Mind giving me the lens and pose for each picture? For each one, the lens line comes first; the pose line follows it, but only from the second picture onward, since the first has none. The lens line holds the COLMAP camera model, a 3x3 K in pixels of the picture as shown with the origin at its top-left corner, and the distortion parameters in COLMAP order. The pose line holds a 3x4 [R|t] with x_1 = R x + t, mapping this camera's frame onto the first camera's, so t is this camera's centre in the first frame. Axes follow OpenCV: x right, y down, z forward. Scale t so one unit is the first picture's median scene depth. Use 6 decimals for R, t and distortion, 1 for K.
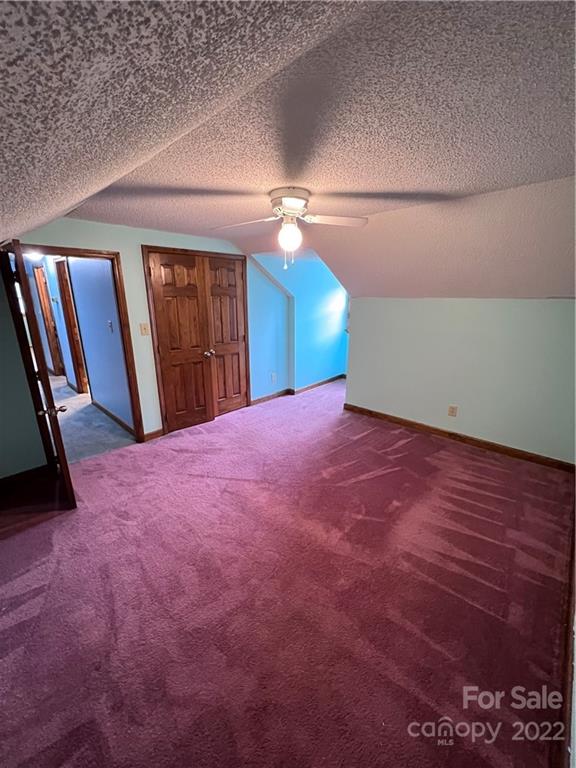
lens RADIAL K [[308.6, 0, 286.4], [0, 308.6, 382.8], [0, 0, 1]] dist [0.000006, 0.000012]
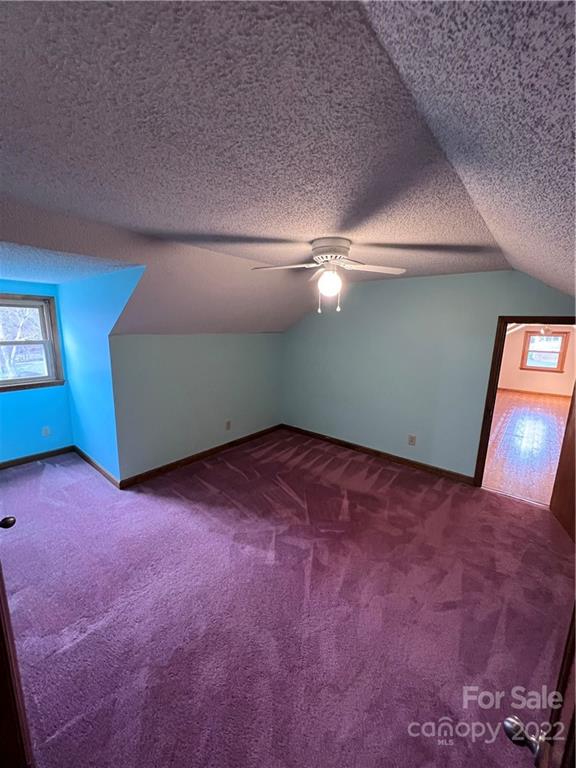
lens RADIAL K [[304.2, 0, 287.4], [0, 304.2, 384.4], [0, 0, 1]] dist [-0.000153, -0.000011]
pose [[-0.077497, -0.187650, 0.979174, -0.845931], [0.248094, 0.947604, 0.201235, -0.332878], [-0.965631, 0.258522, -0.026882, 1.052724]]
